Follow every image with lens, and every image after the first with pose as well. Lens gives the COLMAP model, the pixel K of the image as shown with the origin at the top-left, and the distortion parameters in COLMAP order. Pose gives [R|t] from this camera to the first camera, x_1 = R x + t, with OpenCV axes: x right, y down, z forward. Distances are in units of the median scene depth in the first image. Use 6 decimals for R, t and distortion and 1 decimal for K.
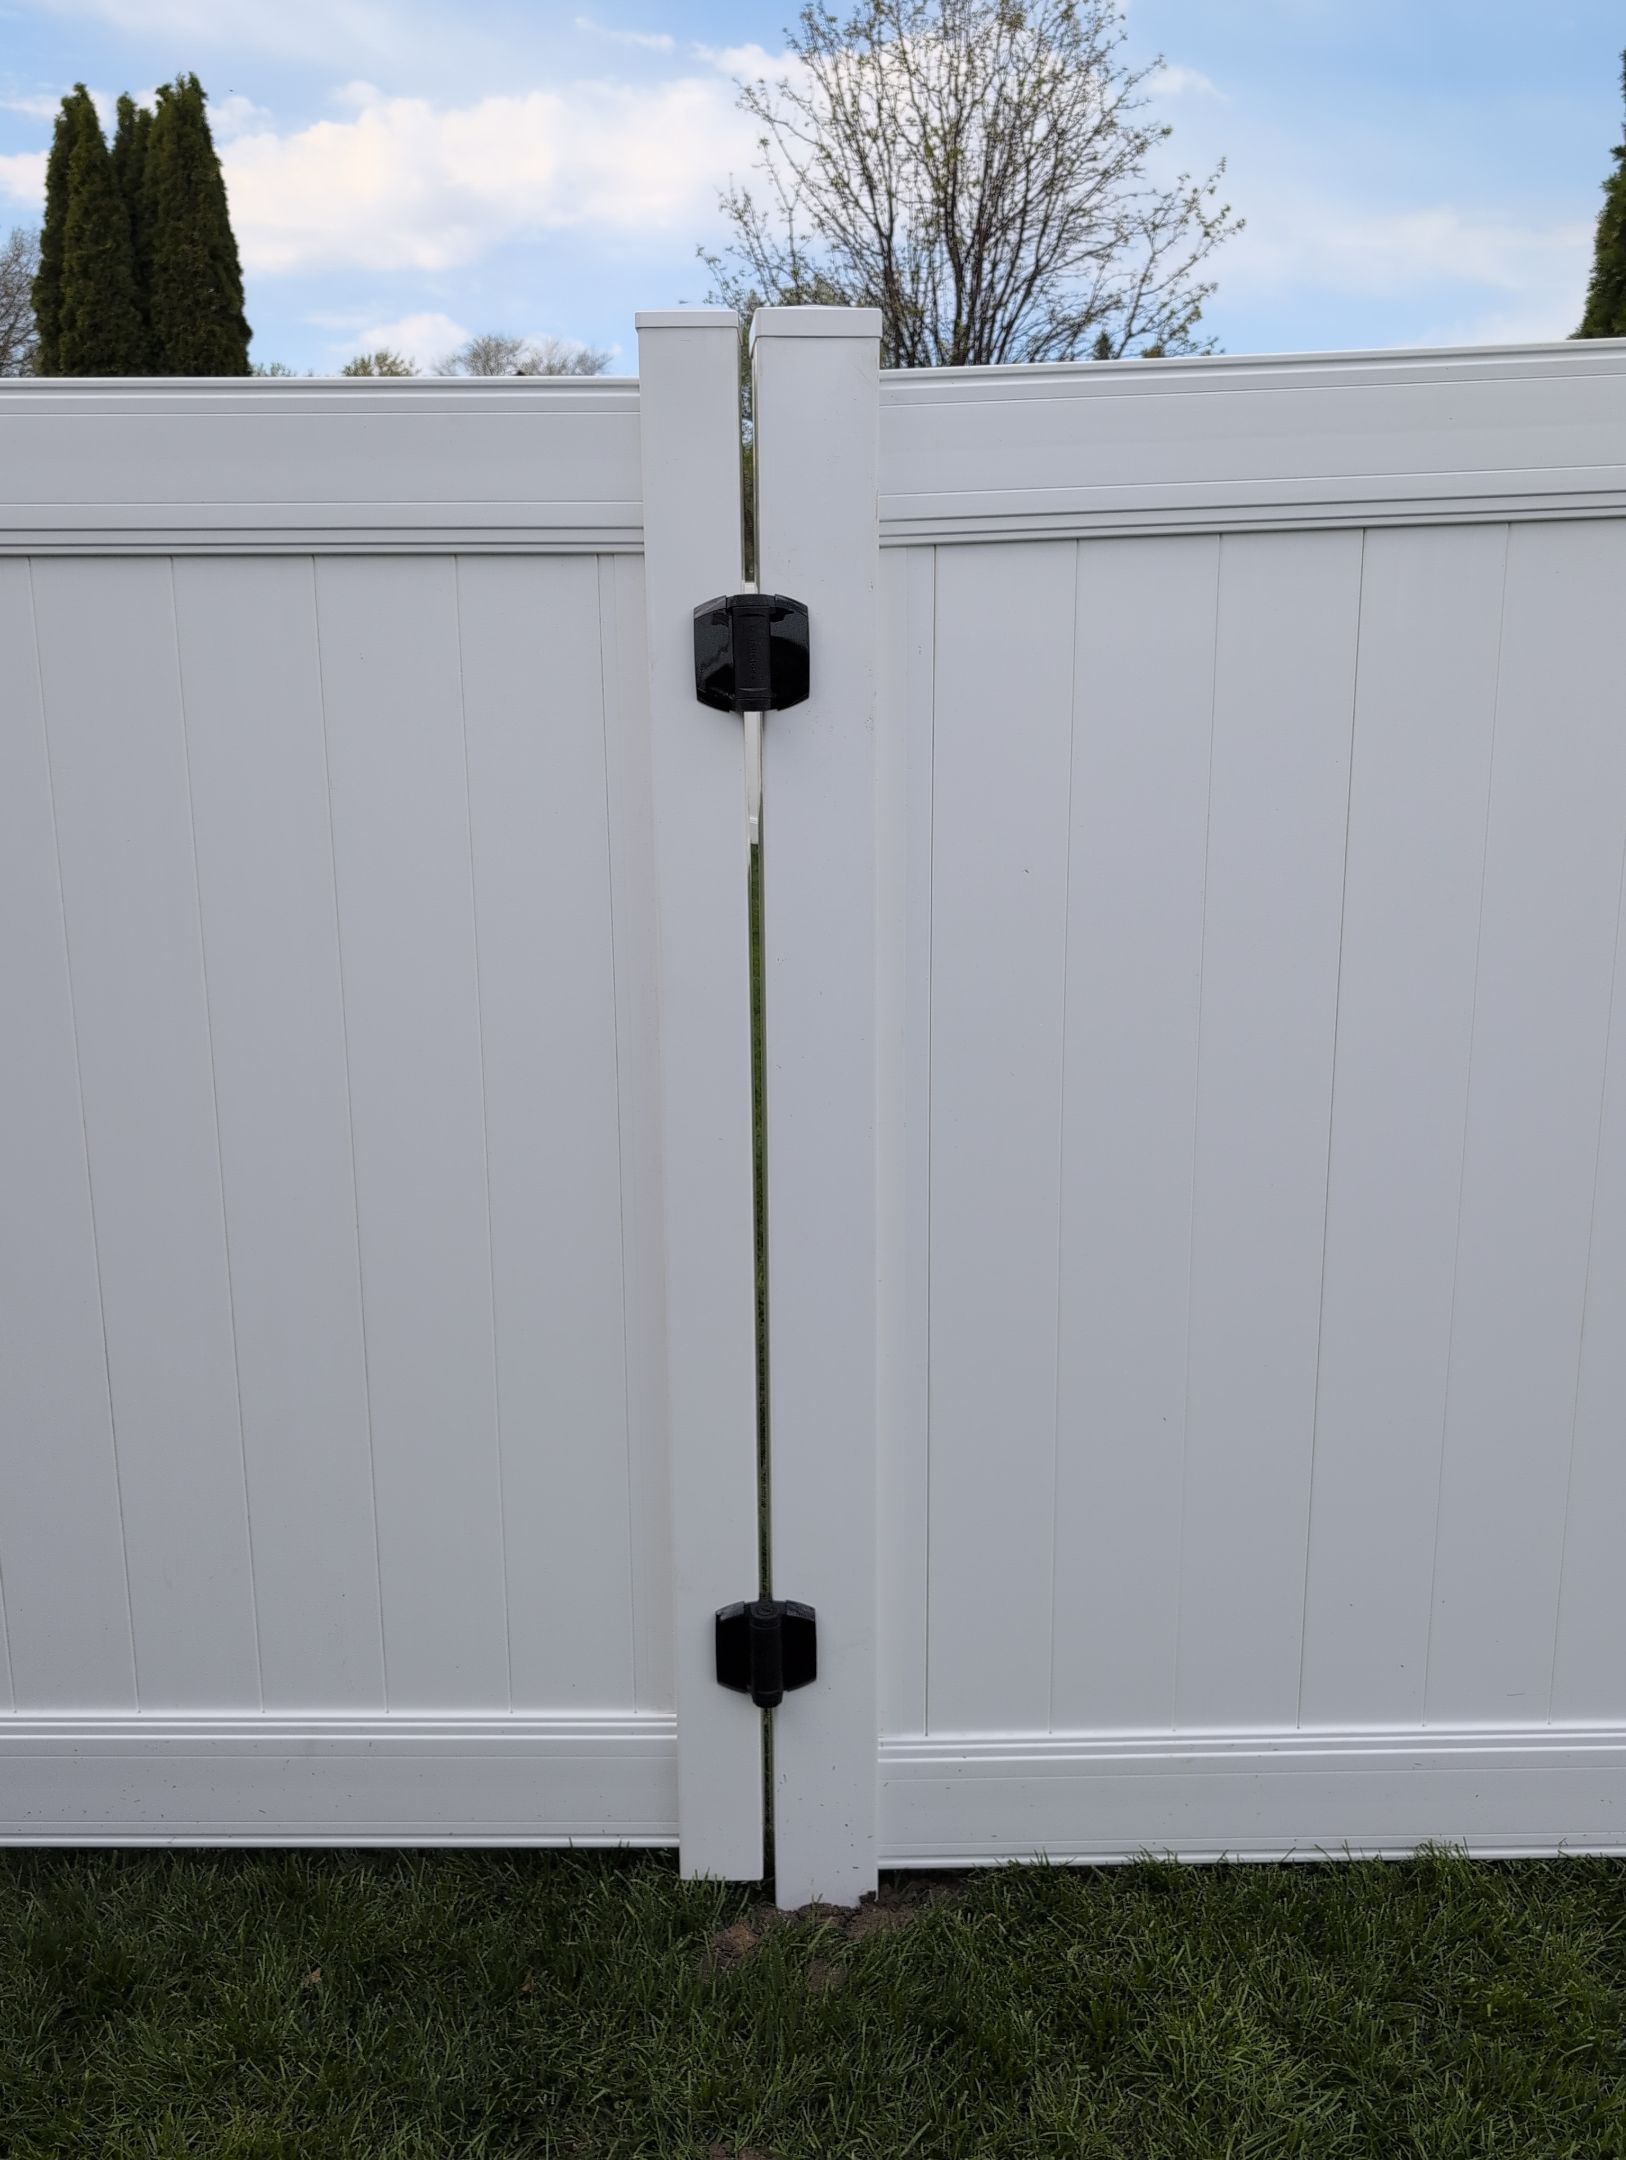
lens RADIAL K [[1840.0, 0, 821.8], [0, 1840.0, 1084.7], [0, 0, 1]] dist [0.003366, -0.015489]
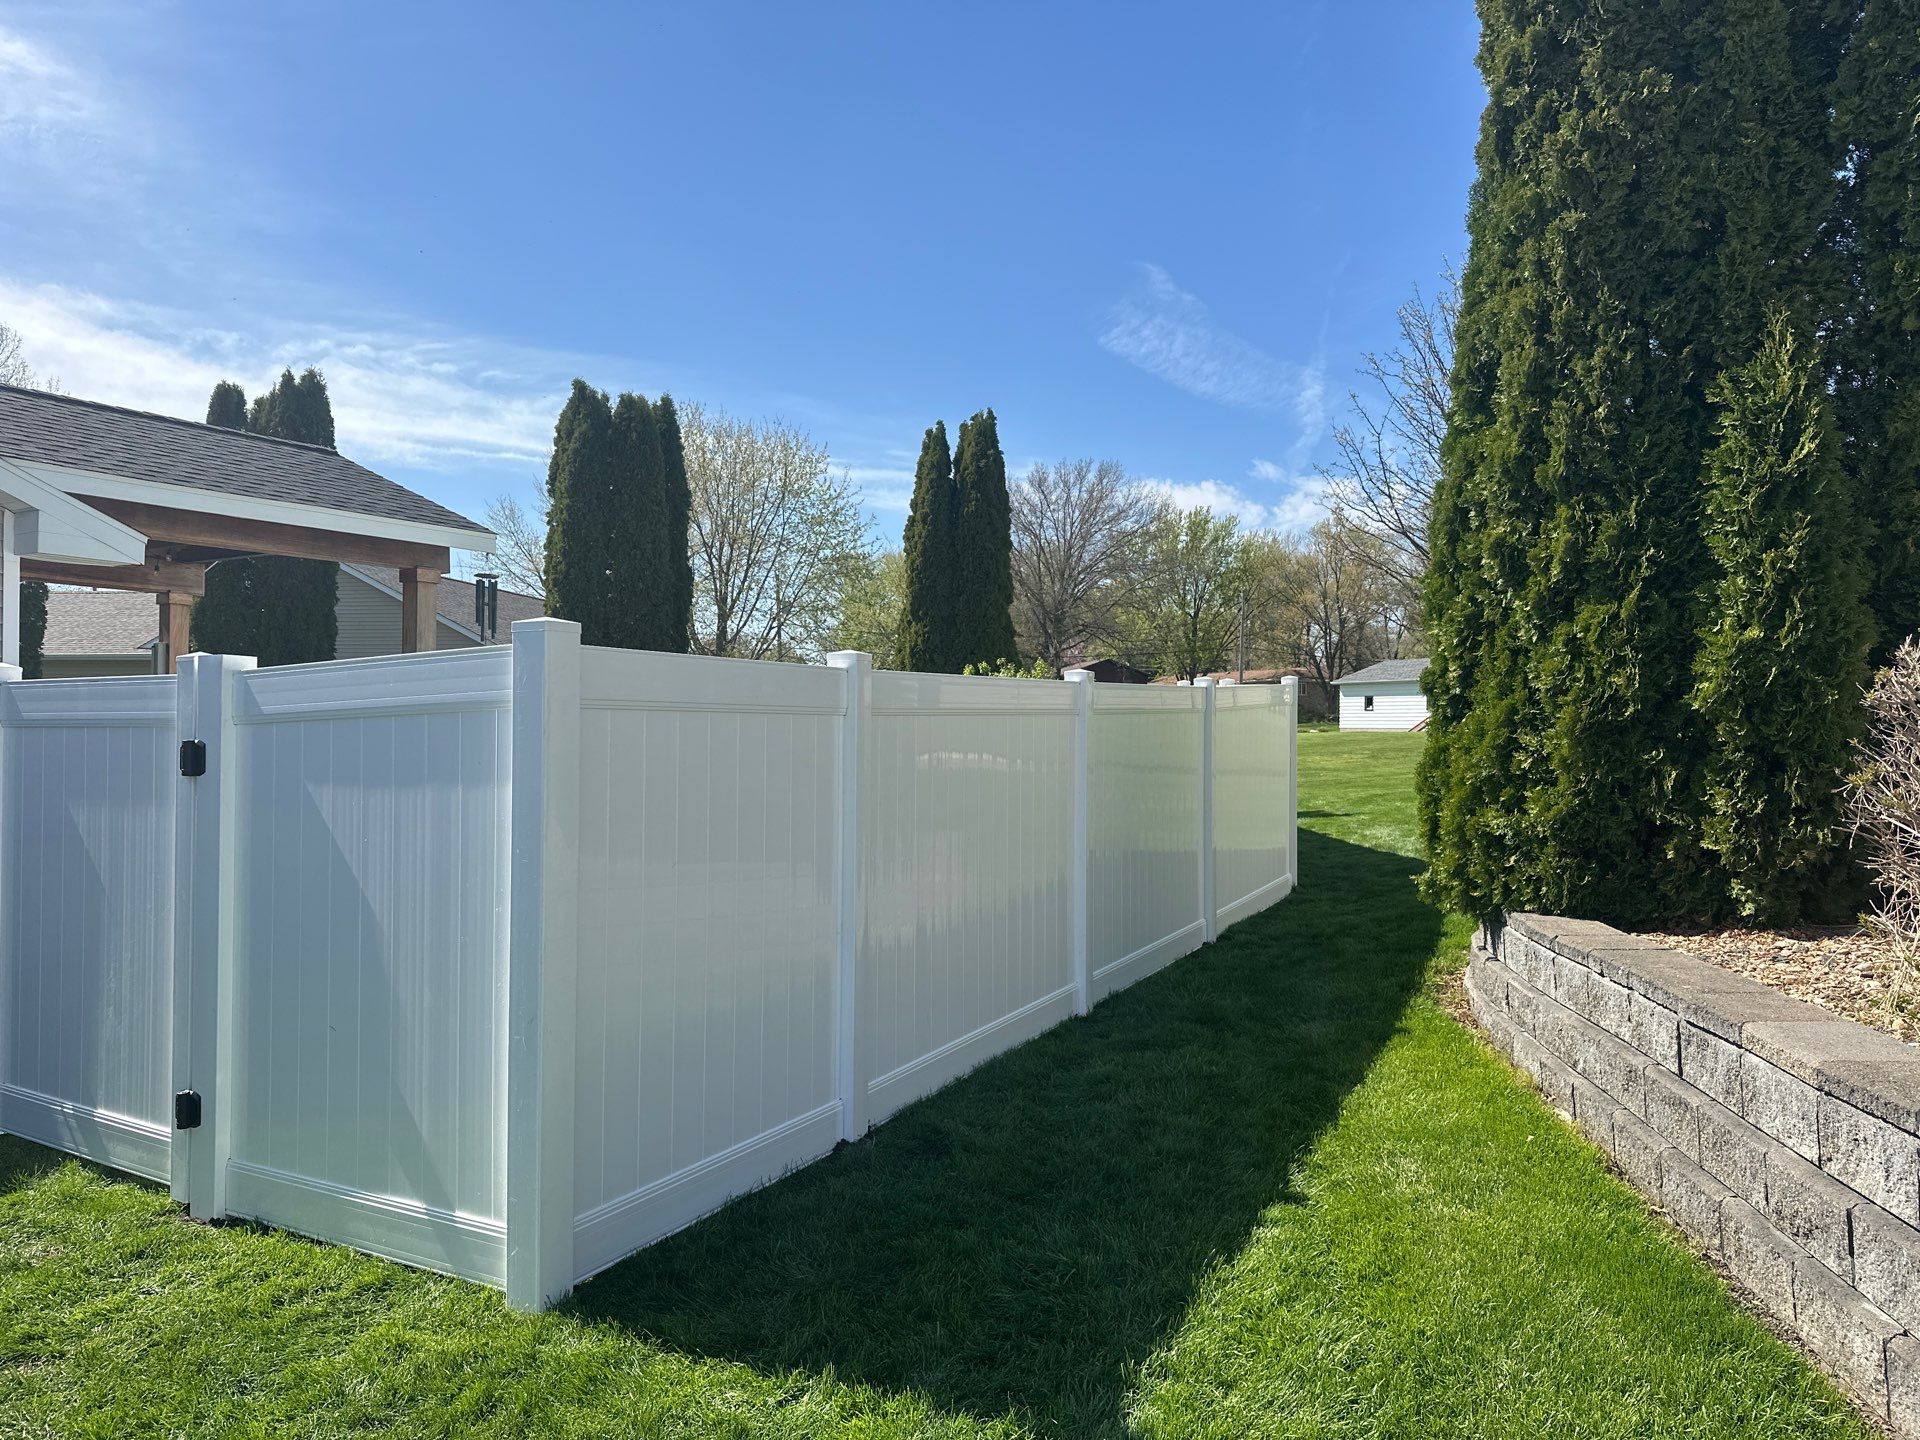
lens RADIAL K [[1362.3, 0, 961.2], [0, 1362.3, 707.8], [0, 0, 1]] dist [0.063162, -0.073589]
pose [[0.854190, -0.007191, -0.519911, 0.264599], [-0.114880, 0.972584, -0.202196, 0.000665], [0.507111, 0.232441, 0.829946, -0.036294]]
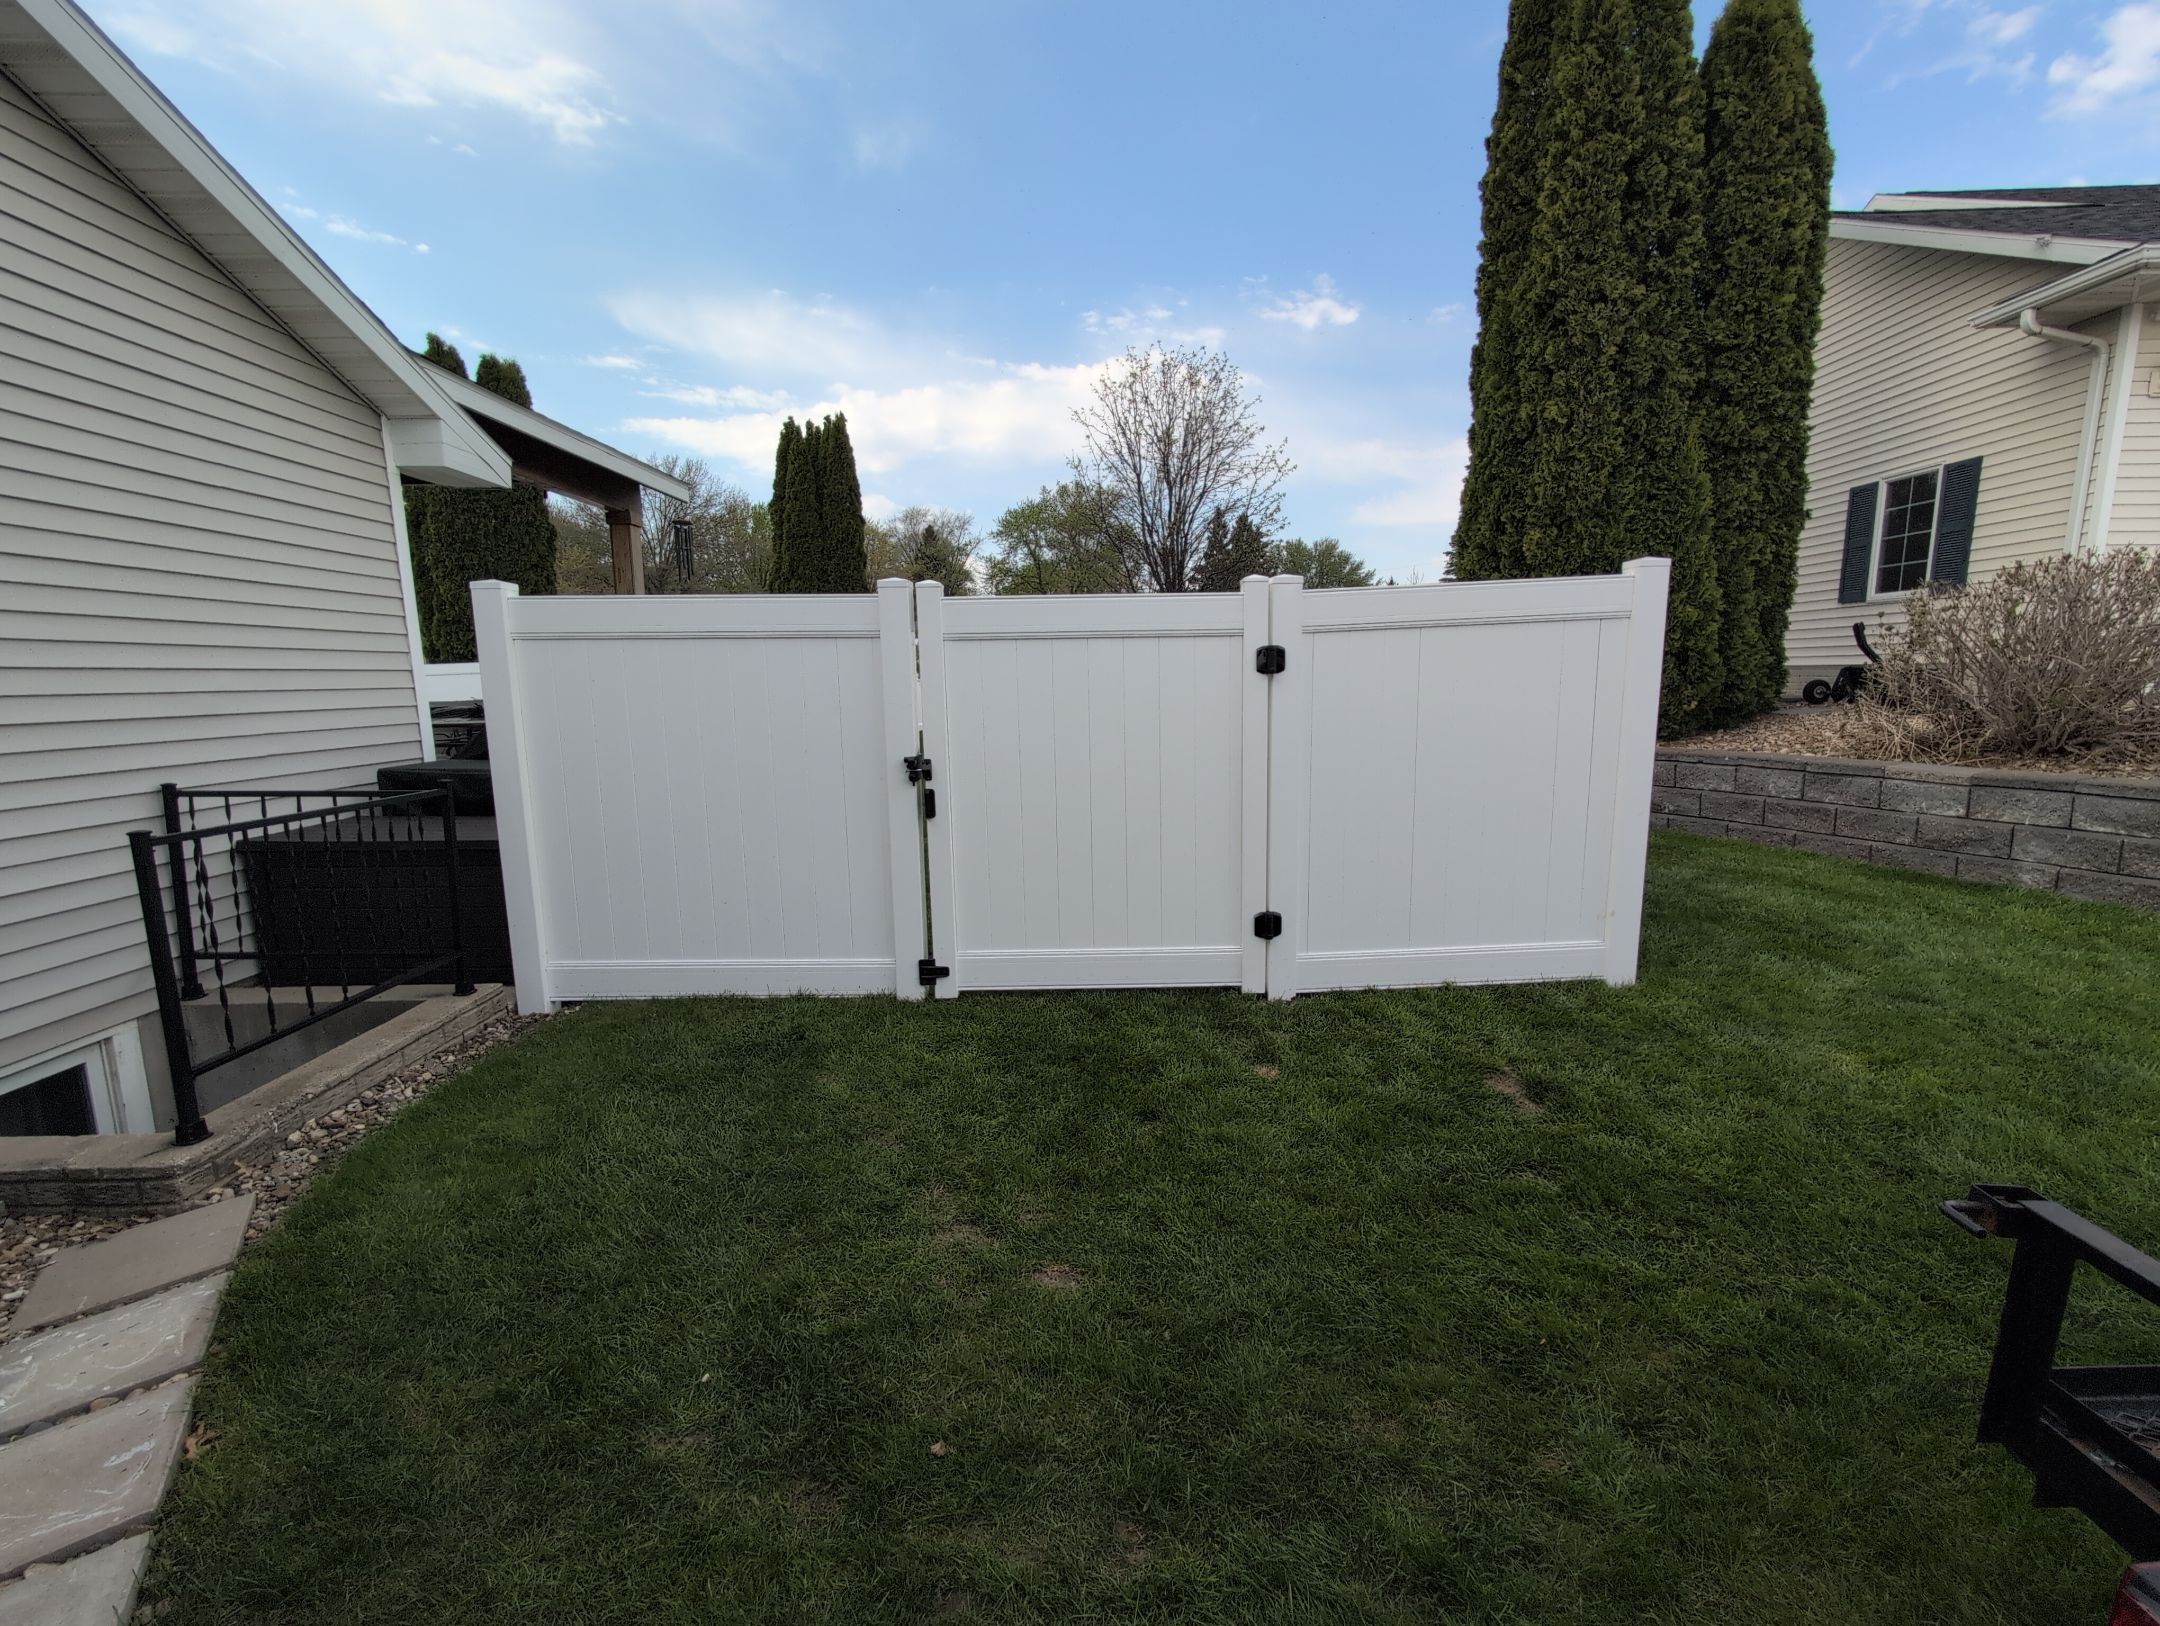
lens RADIAL K [[936.5, 0, 1095.2], [0, 936.5, 816.8], [0, 0, 1]] dist [-0.001945, -0.000834]
pose [[0.999579, -0.017970, 0.022776, -0.054128], [0.019364, 0.997857, -0.062505, 0.025839], [-0.021604, 0.062920, 0.997785, -0.115621]]
